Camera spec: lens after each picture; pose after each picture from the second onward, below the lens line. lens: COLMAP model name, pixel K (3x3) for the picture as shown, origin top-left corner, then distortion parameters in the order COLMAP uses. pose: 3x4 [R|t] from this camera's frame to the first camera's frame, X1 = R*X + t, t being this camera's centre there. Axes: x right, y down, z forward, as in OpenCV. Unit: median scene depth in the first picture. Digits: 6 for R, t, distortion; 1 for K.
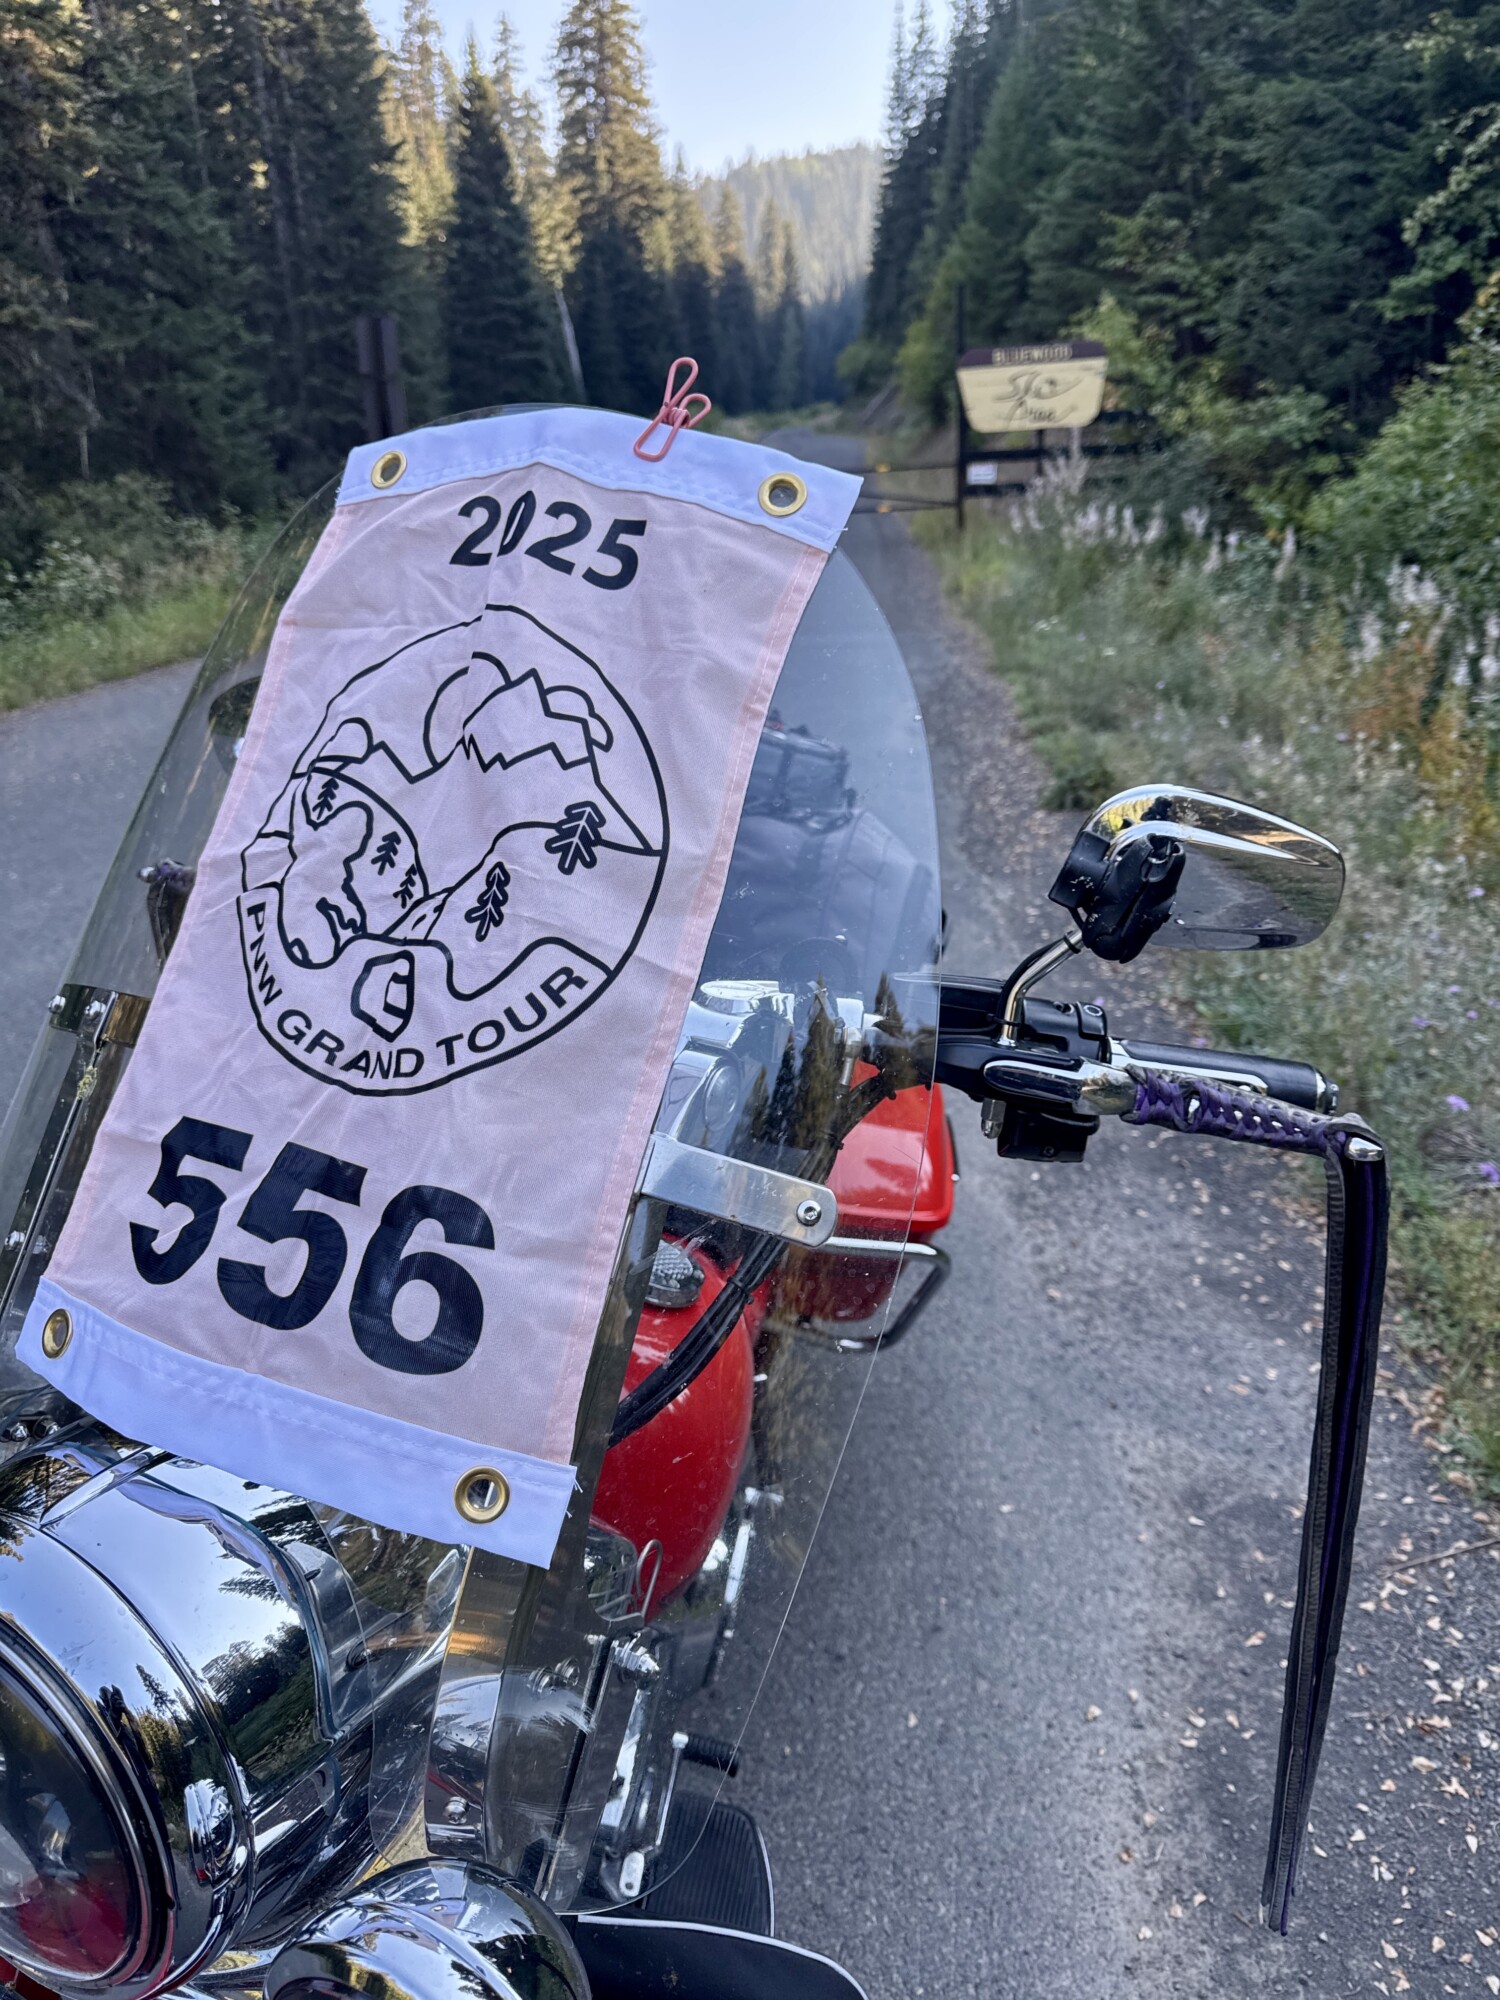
lens RADIAL K [[1450.6, 0, 741.3], [0, 1450.6, 943.9], [0, 0, 1]] dist [0.023089, -0.012323]
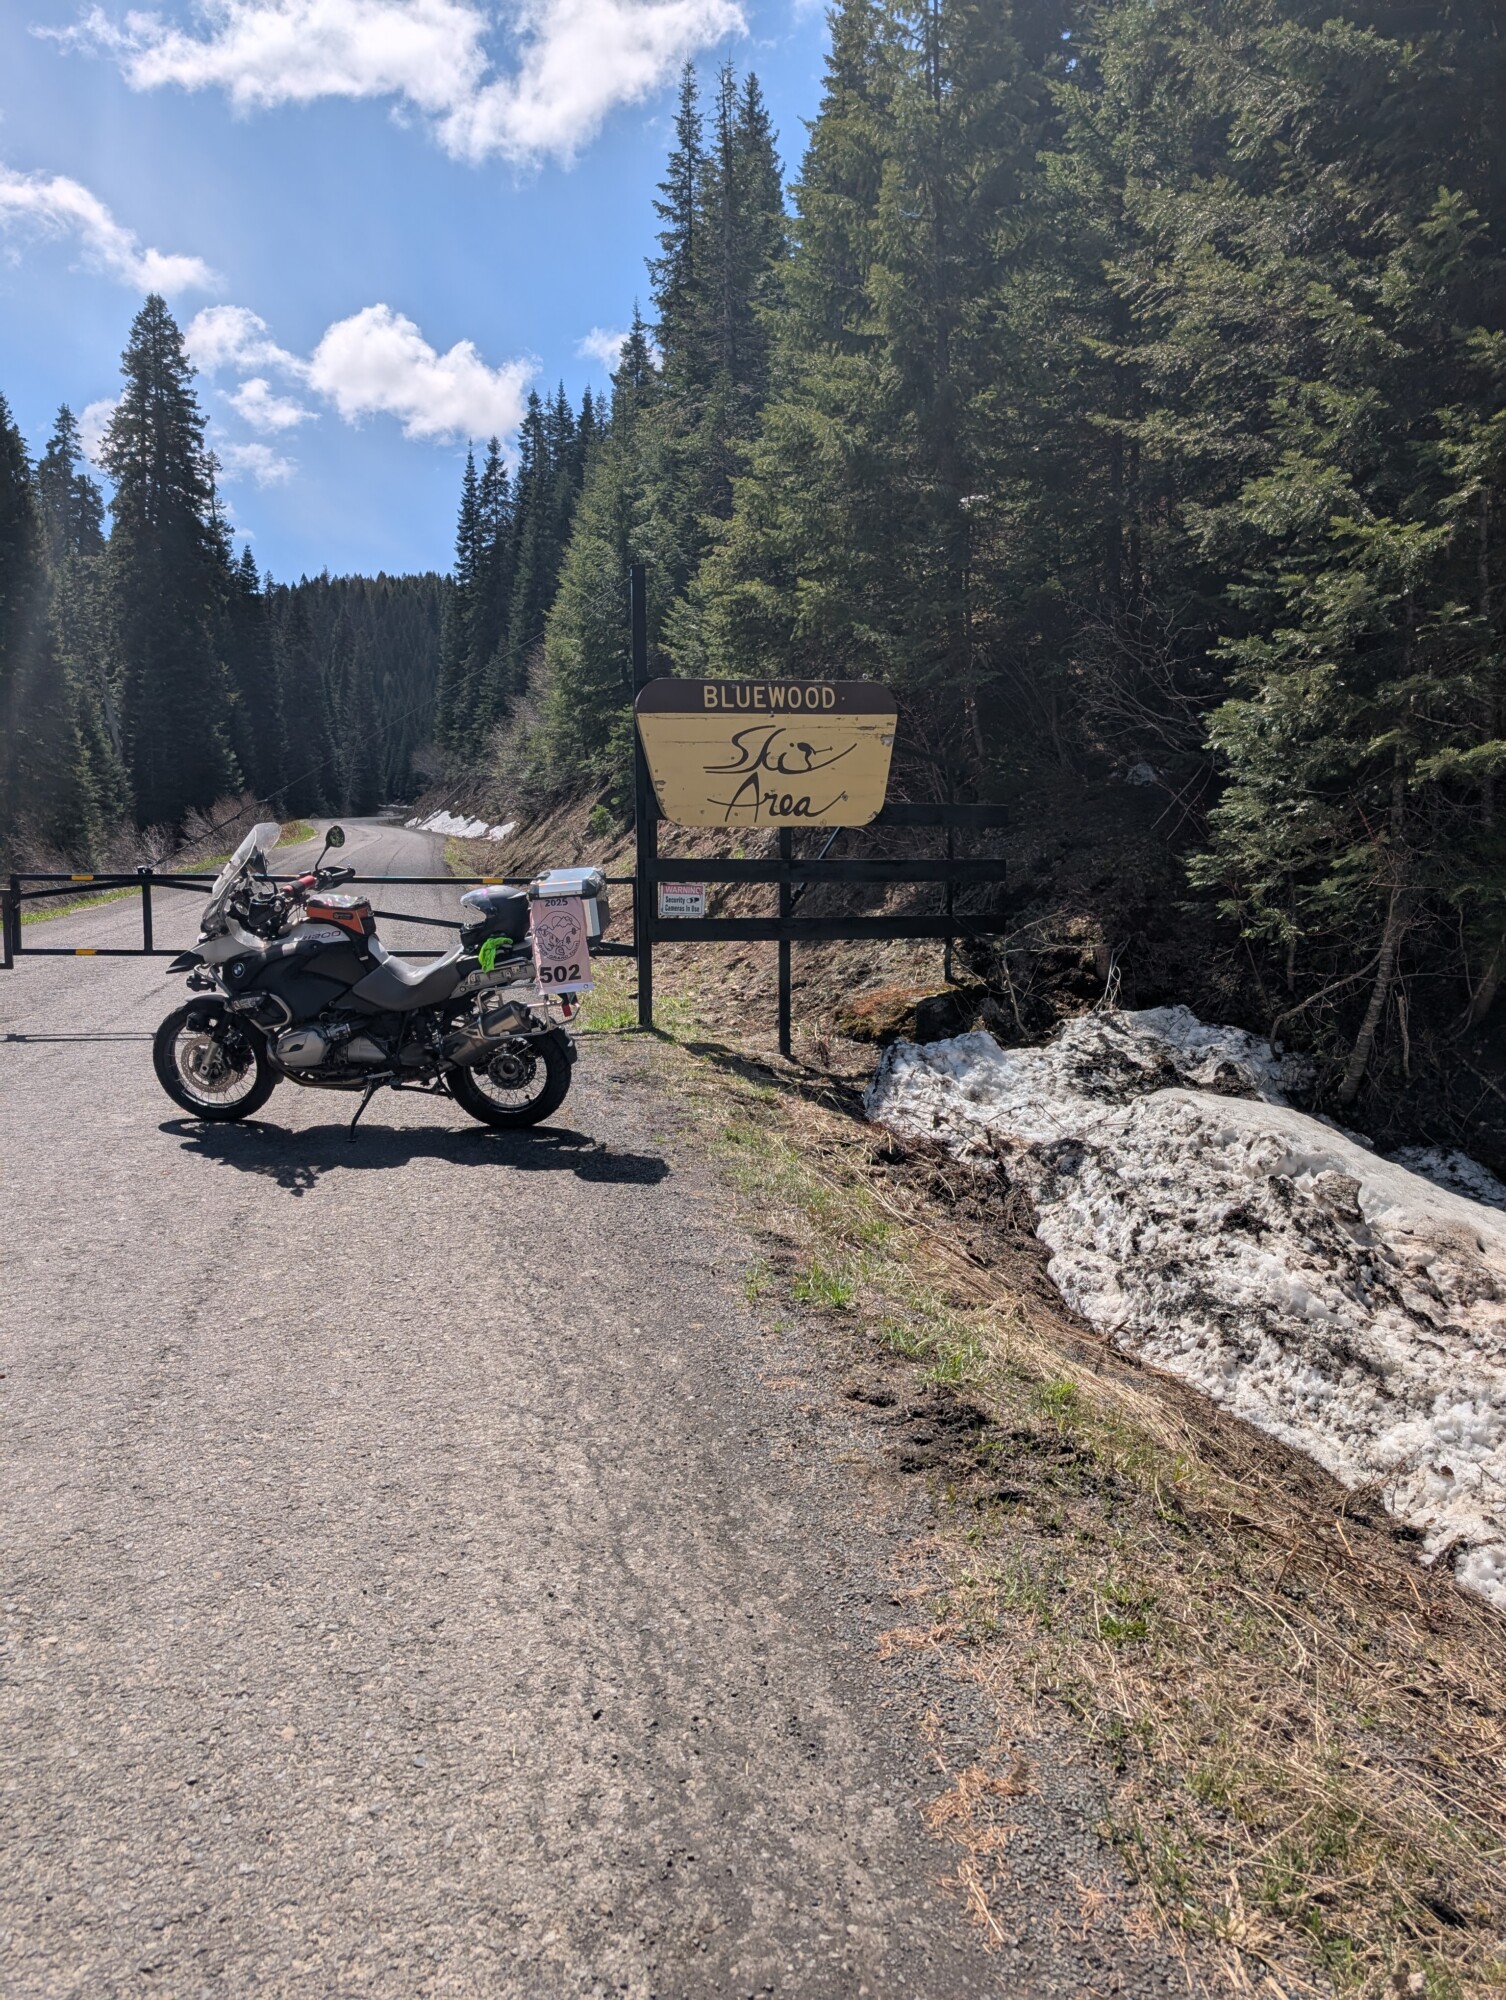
lens RADIAL K [[1434.0, 0, 739.9], [0, 1434.0, 1036.5], [0, 0, 1]] dist [0.000872, -0.000935]
pose [[0.957588, 0.016768, 0.287652, 0.006809], [0.039990, 0.980910, -0.190308, -0.033021], [-0.285351, 0.193740, 0.938637, 0.096950]]
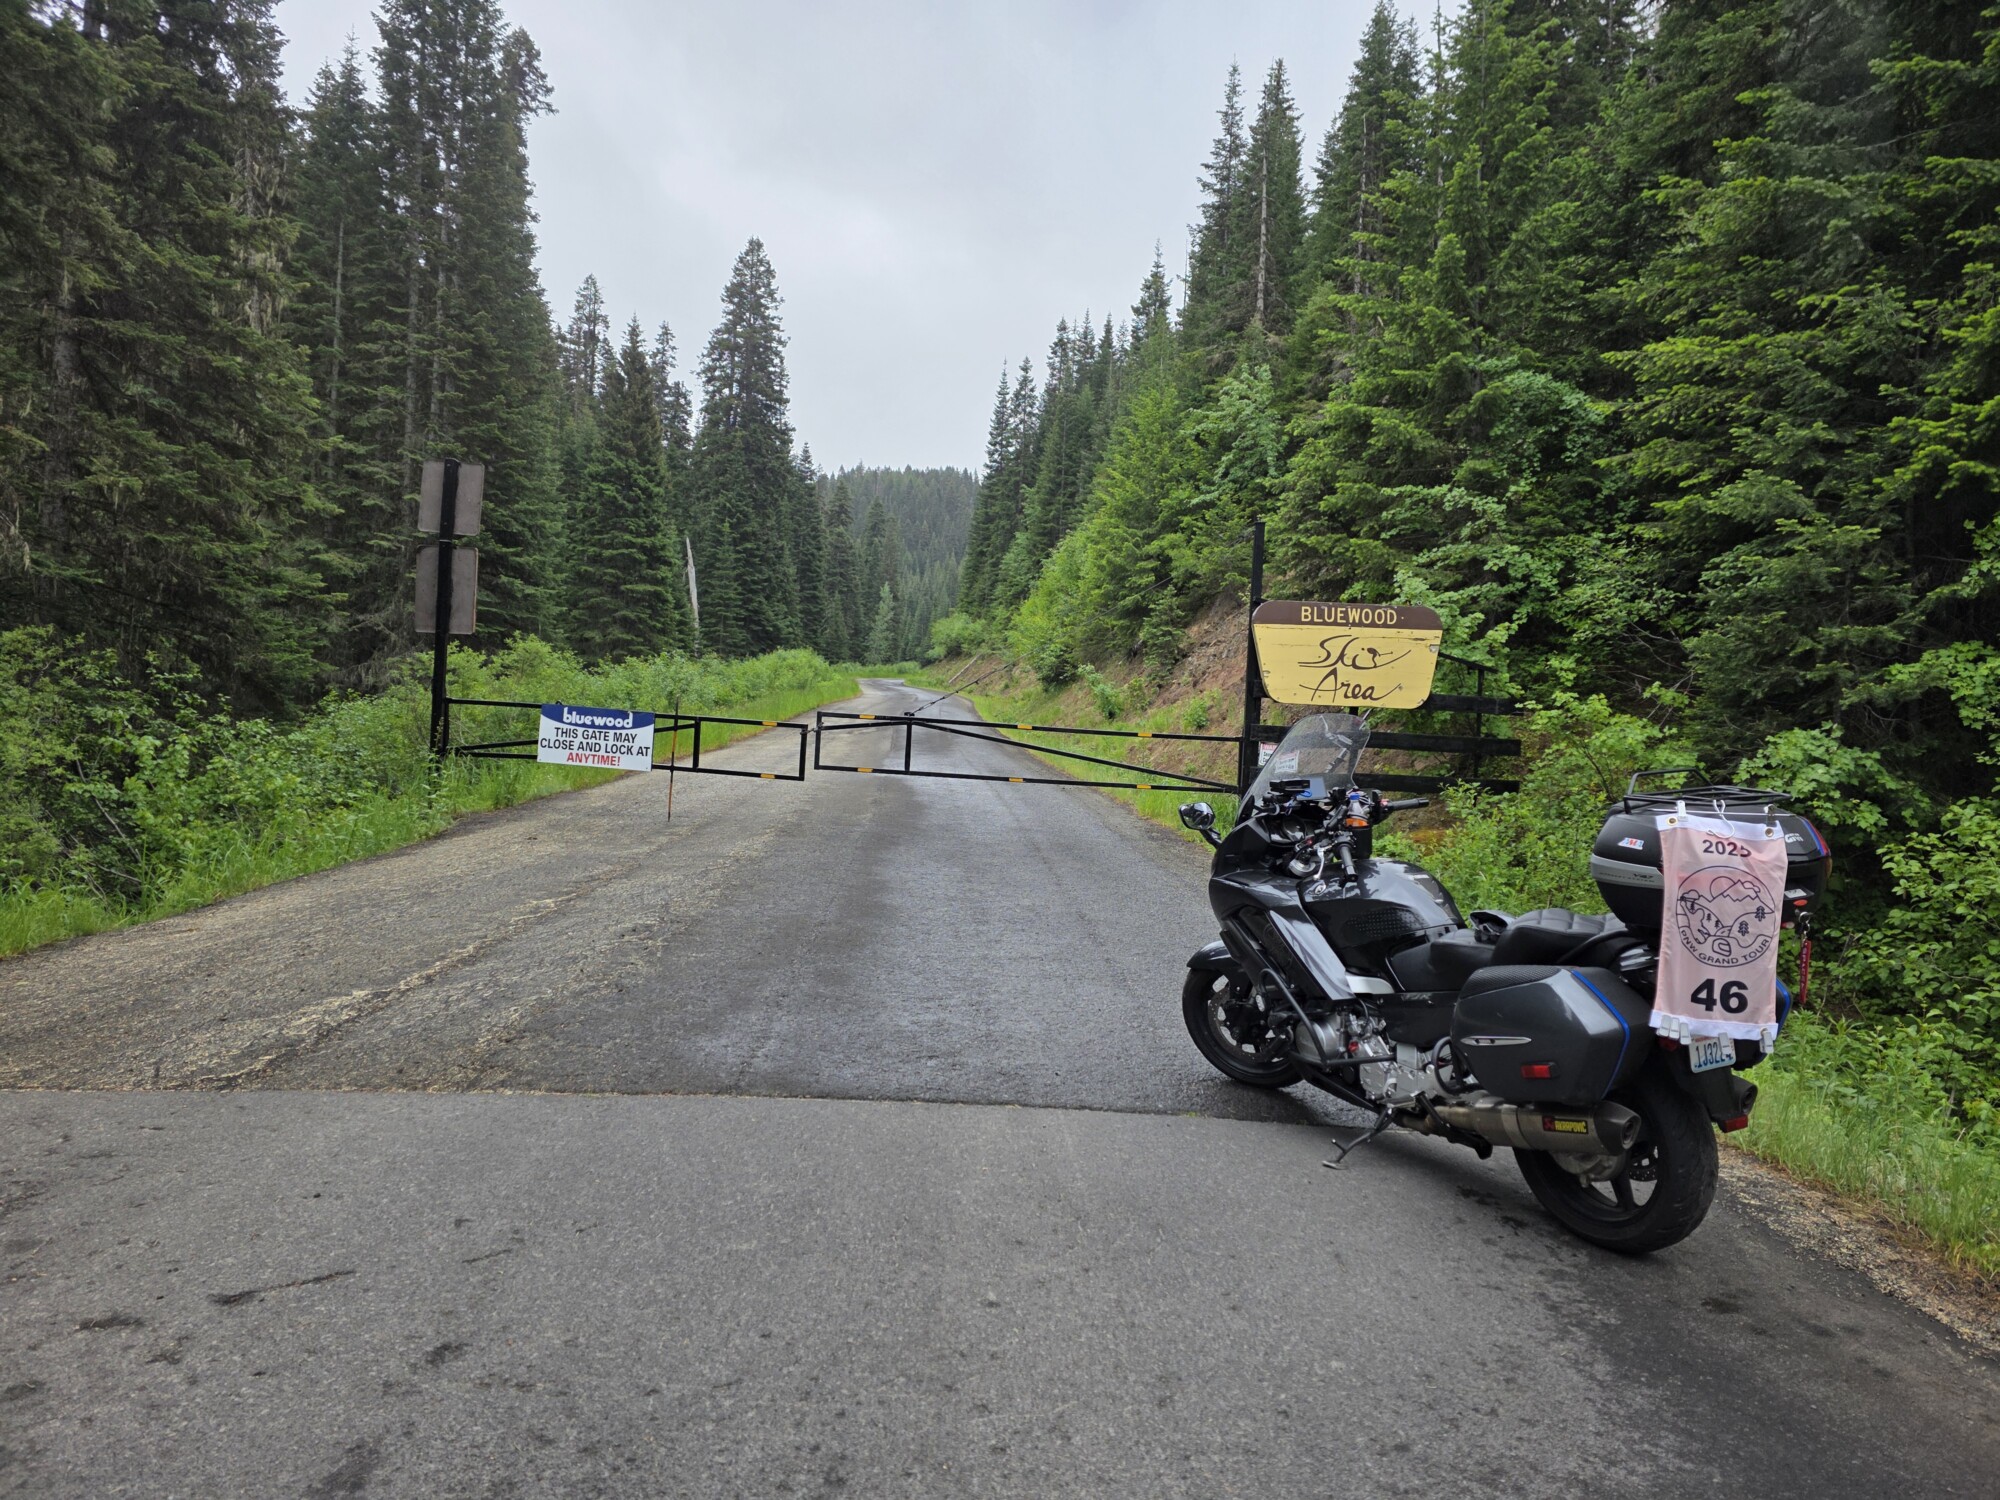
lens RADIAL K [[1321.8, 0, 1020.1], [0, 1321.8, 781.4], [0, 0, 1]] dist [0.030474, -0.031064]
pose [[0.984222, 0.096720, 0.148165, -0.011345], [-0.053872, 0.961424, -0.269743, -0.023525], [-0.168538, 0.257505, 0.951465, 0.073564]]
